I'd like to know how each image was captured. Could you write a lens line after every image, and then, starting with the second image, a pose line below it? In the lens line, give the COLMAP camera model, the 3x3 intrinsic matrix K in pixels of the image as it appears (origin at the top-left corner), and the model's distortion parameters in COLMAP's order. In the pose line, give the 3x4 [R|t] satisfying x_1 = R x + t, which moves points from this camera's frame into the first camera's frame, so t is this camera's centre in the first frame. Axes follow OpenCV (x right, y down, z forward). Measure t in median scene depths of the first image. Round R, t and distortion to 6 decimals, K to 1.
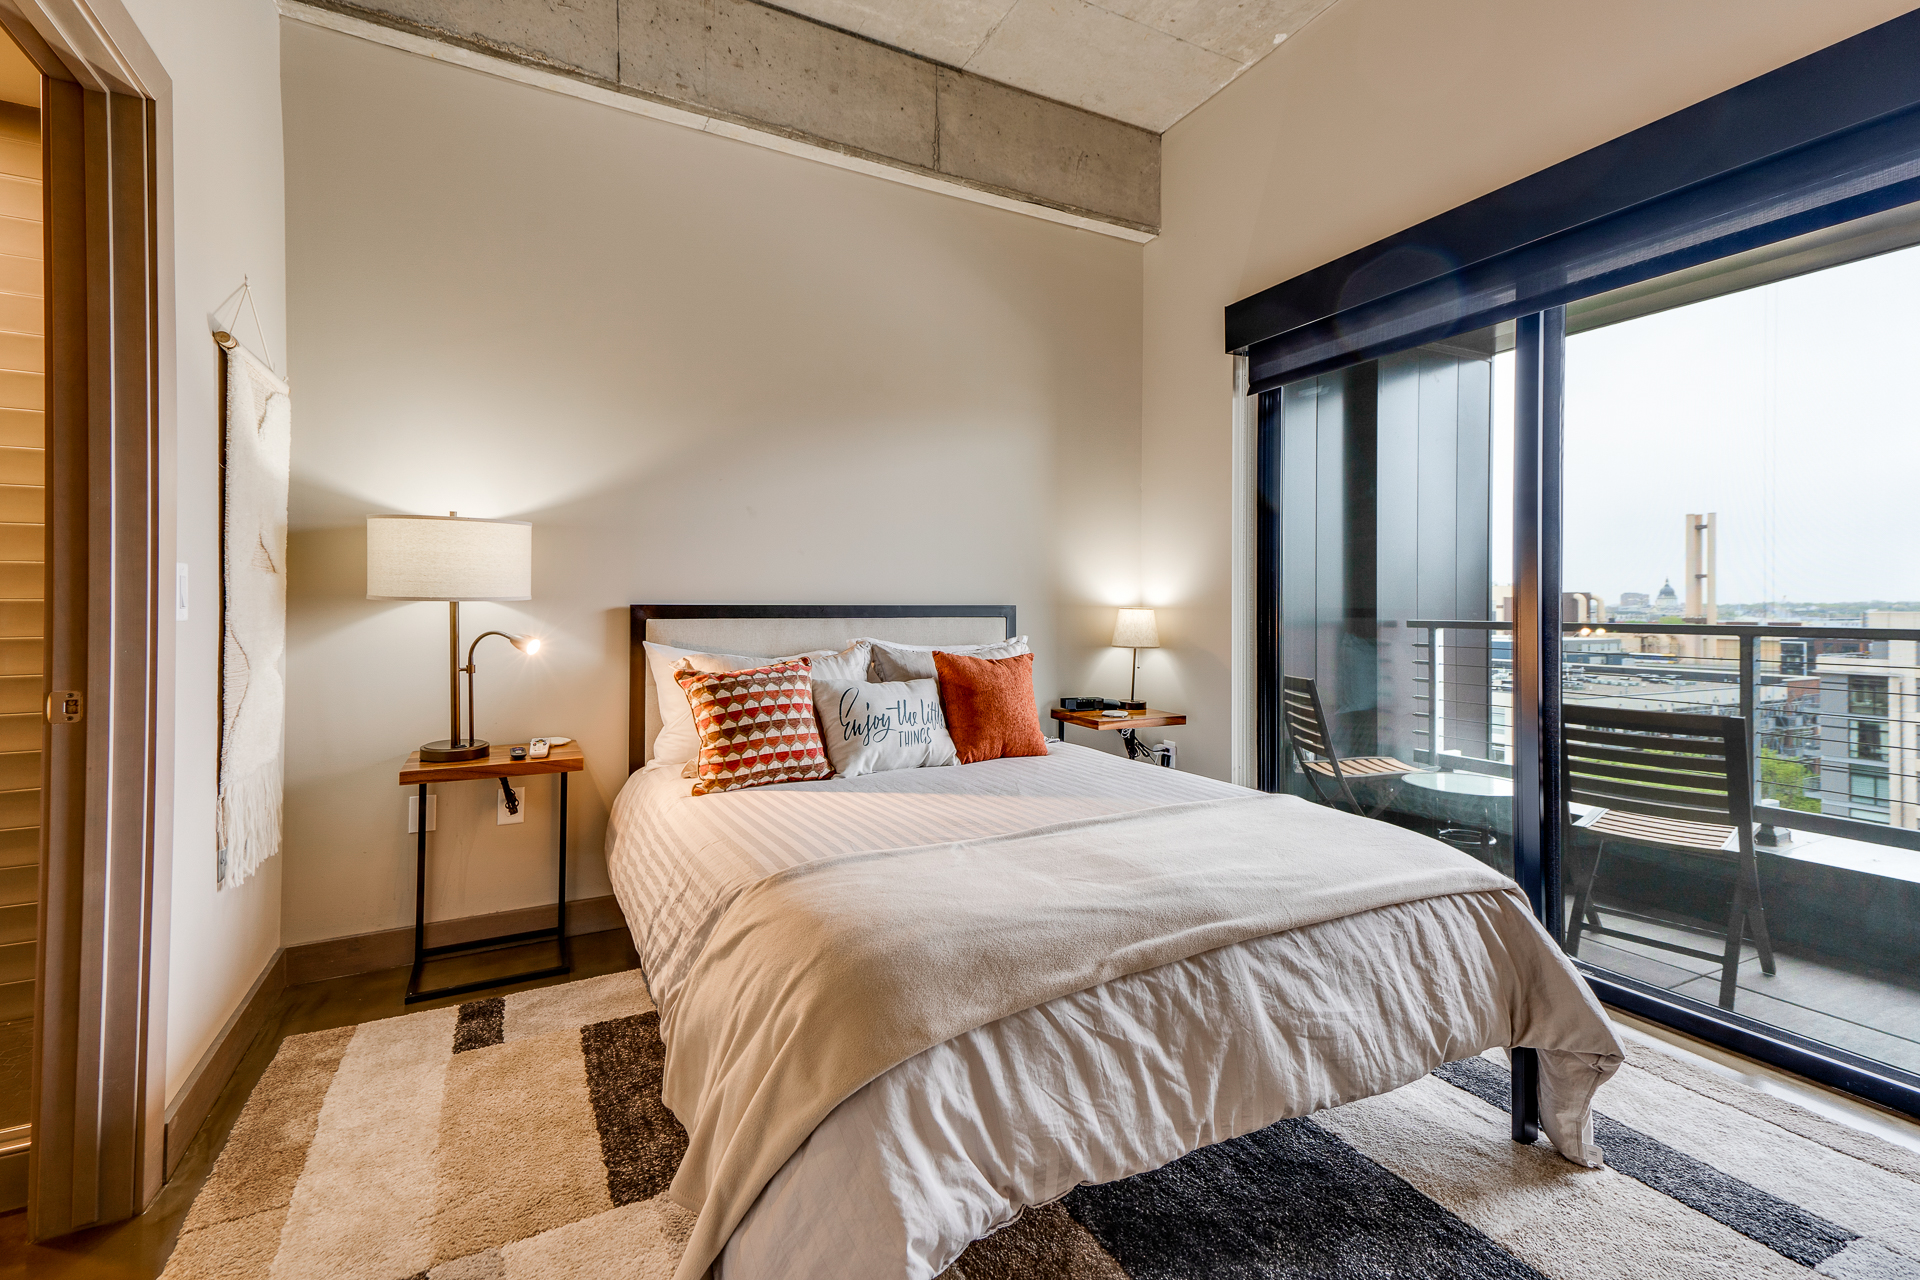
lens RADIAL K [[840.6, 0, 966.5], [0, 840.6, 599.0], [0, 0, 1]] dist [0.039043, -0.000100]
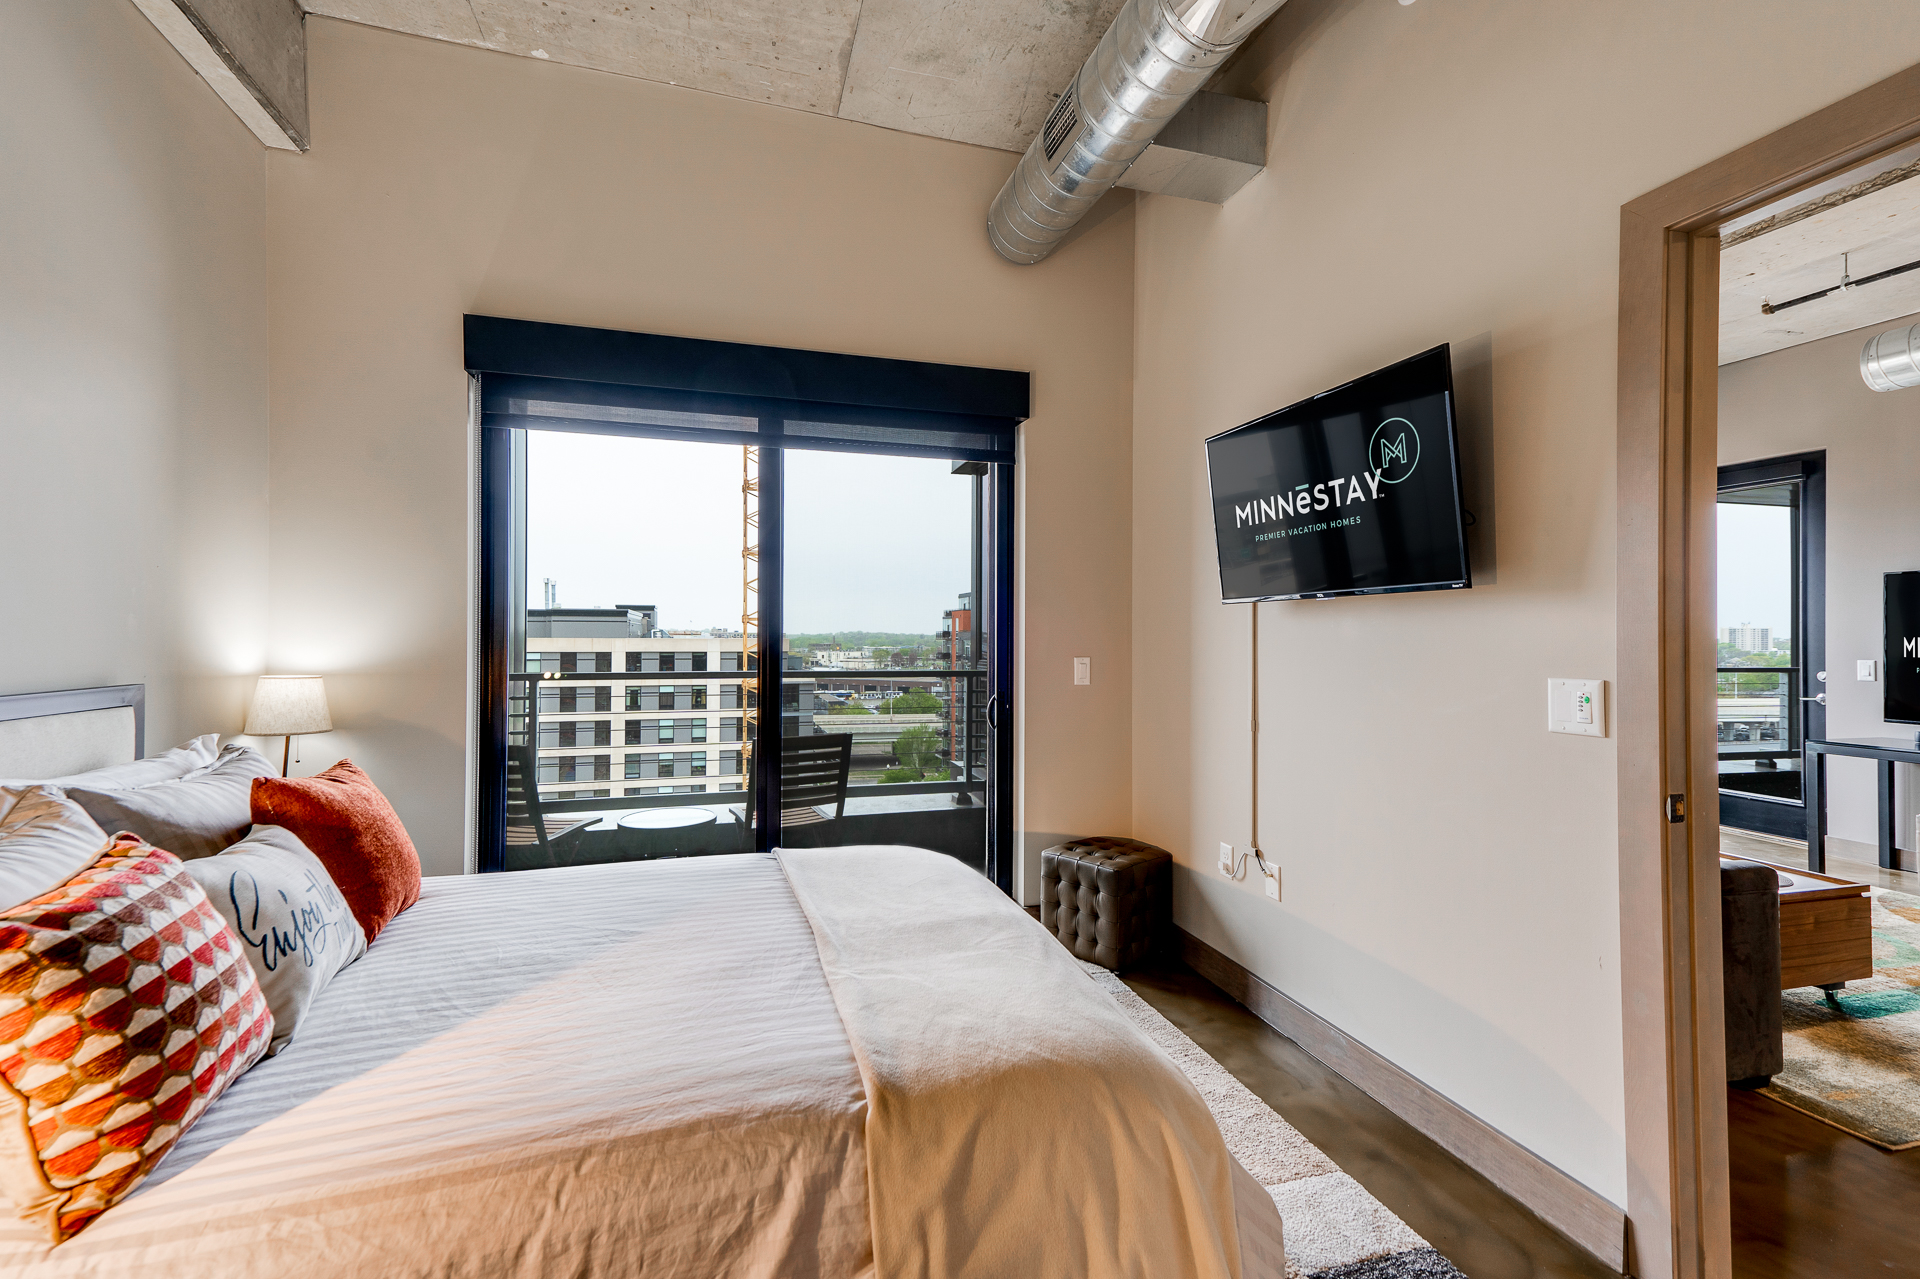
lens RADIAL K [[855.3, 0, 954.3], [0, 855.3, 622.0], [0, 0, 1]] dist [0.024785, -0.000990]
pose [[0.218396, 0.014446, 0.975753, -0.573512], [-0.012220, 0.999853, -0.012067, -0.047261], [-0.975784, -0.009288, 0.218540, 0.463399]]
